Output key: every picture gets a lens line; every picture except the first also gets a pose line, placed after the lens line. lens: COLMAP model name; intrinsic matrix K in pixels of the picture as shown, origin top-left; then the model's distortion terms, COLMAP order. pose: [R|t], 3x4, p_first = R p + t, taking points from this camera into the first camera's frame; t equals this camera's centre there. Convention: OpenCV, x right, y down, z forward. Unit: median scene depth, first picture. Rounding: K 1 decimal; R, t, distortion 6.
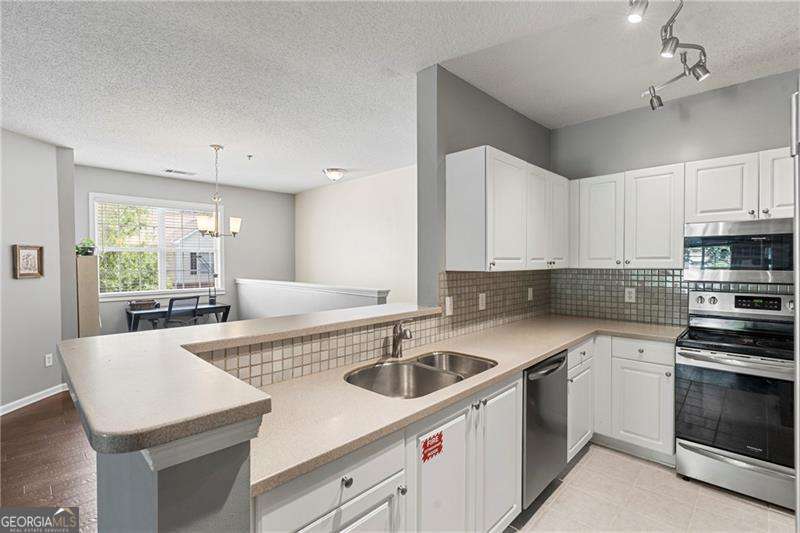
lens RADIAL K [[366.0, 0, 398.2], [0, 366.0, 268.6], [0, 0, 1]] dist [-0.000375, -0.000097]
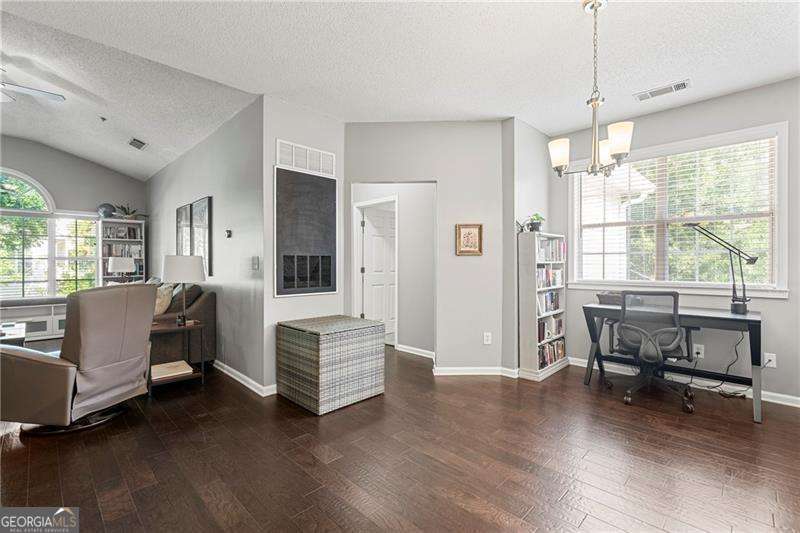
lens RADIAL K [[362.5, 0, 396.5], [0, 362.5, 262.3], [0, 0, 1]] dist [0.000120, 0.000321]
pose [[-0.006038, 0.002033, -0.999980, 0.024898], [-0.018154, 0.999833, 0.002143, 0.035253], [0.999817, 0.018167, -0.006000, 0.583902]]
